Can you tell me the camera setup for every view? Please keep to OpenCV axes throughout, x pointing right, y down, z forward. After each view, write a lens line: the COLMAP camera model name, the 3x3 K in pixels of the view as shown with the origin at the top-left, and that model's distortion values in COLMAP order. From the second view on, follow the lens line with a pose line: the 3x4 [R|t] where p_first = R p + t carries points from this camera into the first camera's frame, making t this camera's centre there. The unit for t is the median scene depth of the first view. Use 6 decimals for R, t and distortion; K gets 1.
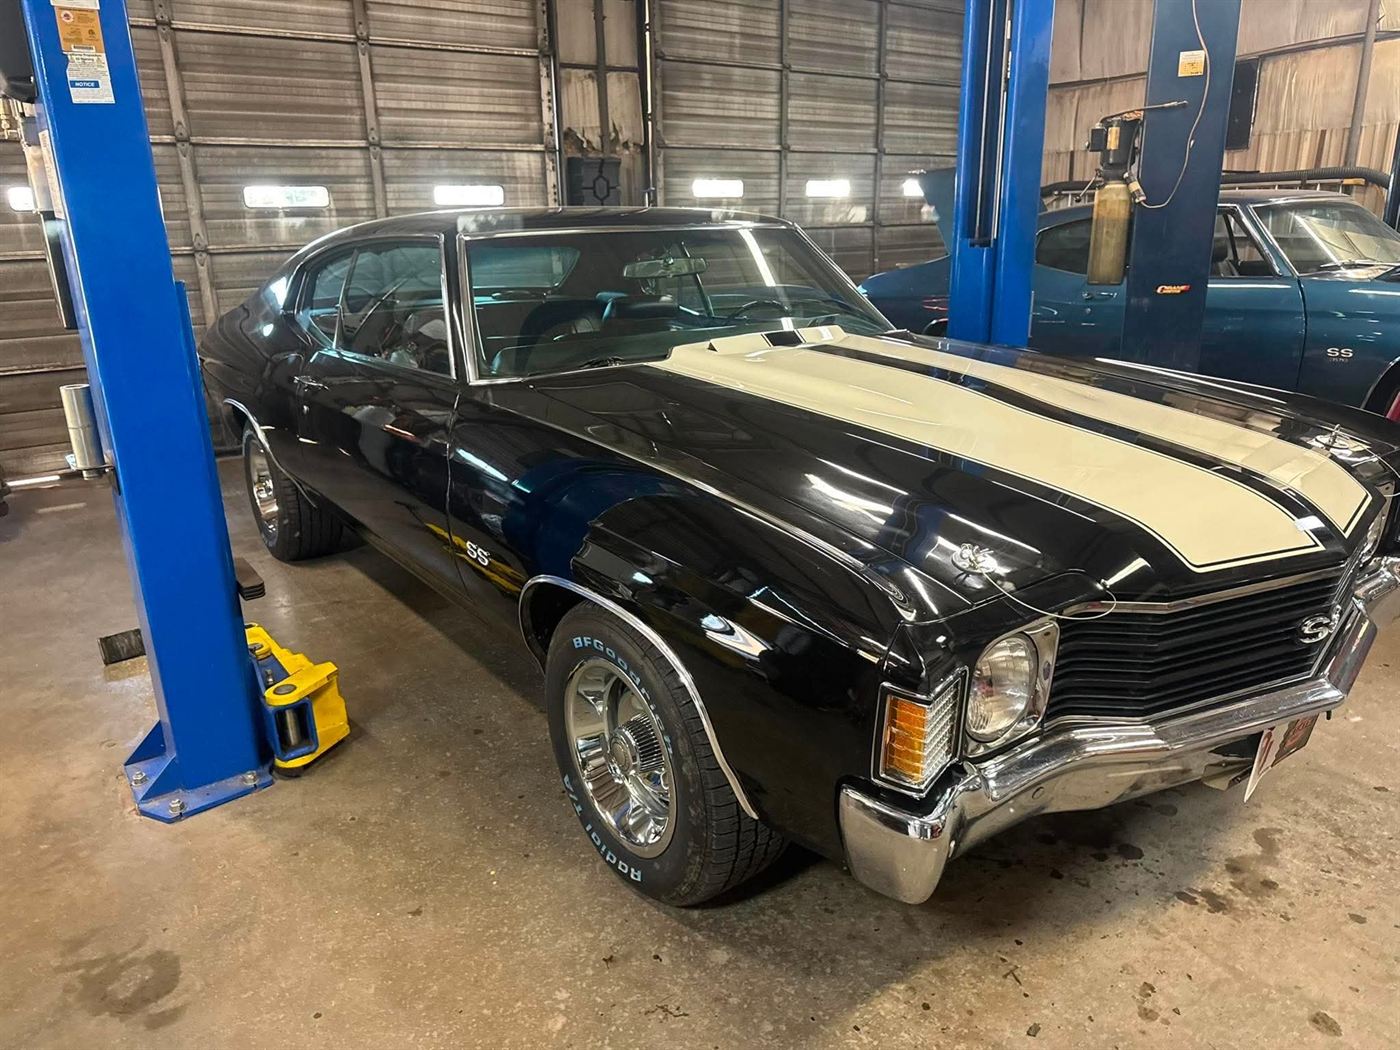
lens RADIAL K [[987.7, 0, 700.0], [0, 987.7, 525.0], [0, 0, 1]] dist [0.005308, 0.000872]
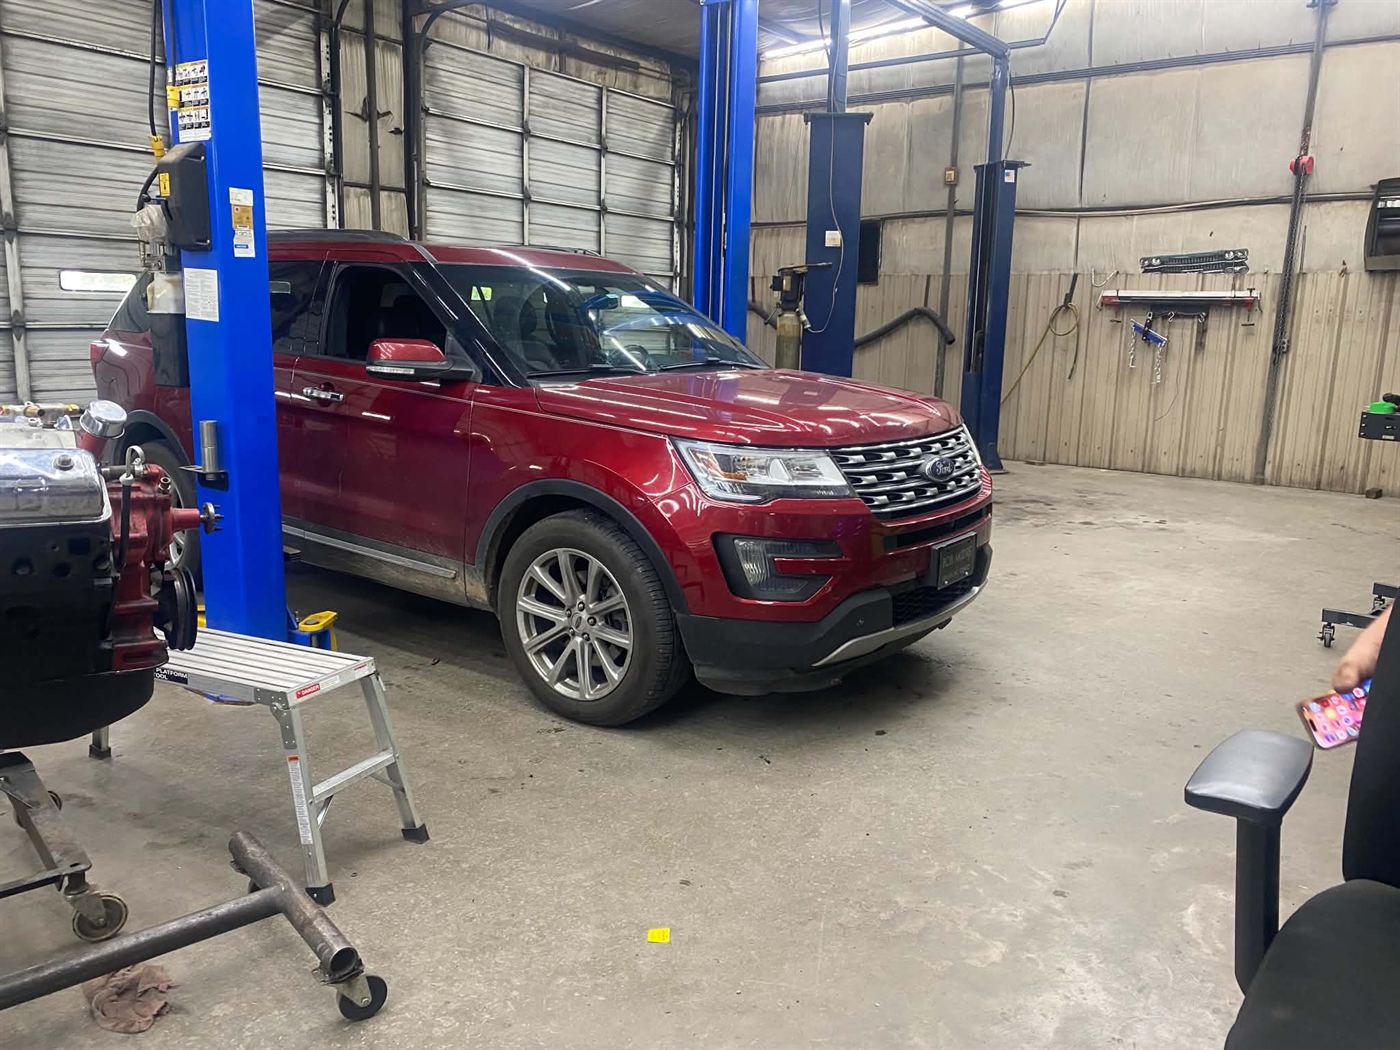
lens RADIAL K [[1033.6, 0, 700.0], [0, 1033.6, 525.0], [0, 0, 1]] dist [0.000786, -0.003592]
pose [[0.952690, -0.011288, 0.303733, -0.145575], [0.040401, 0.995146, -0.089739, 0.080987], [-0.301245, 0.097764, 0.948522, -0.315461]]
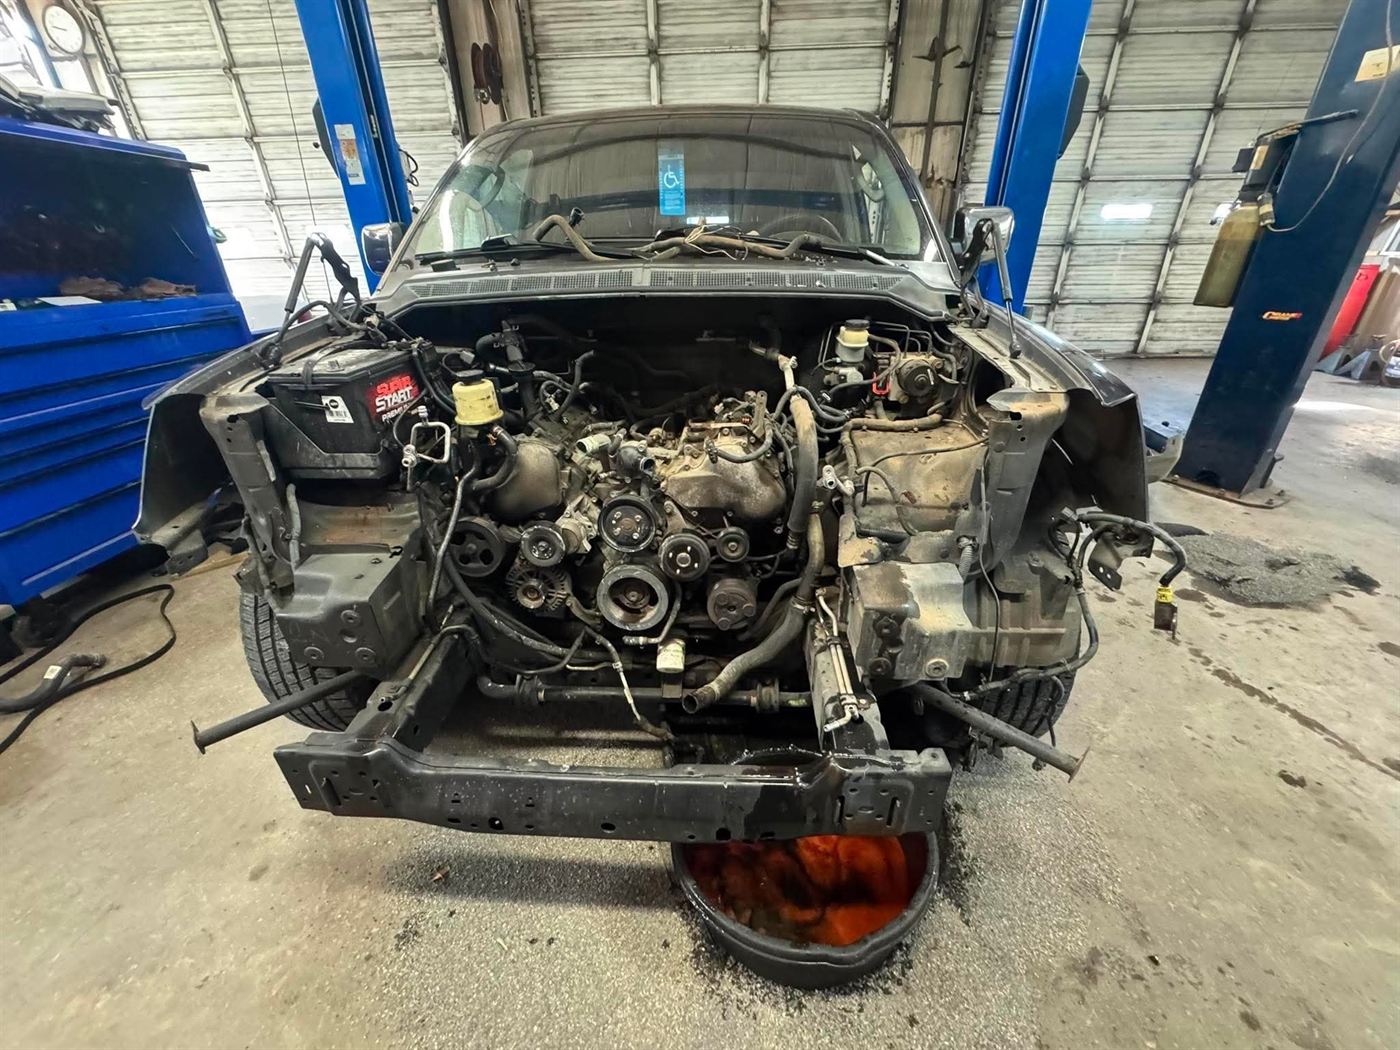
lens RADIAL K [[543.5, 0, 700.0], [0, 543.5, 525.0], [0, 0, 1]] dist [-0.003415, -0.000245]
pose [[0.783901, 0.295655, -0.545974, 0.320551], [-0.185844, 0.950761, 0.248022, -0.049518], [0.592420, -0.092958, 0.800248, 0.142720]]
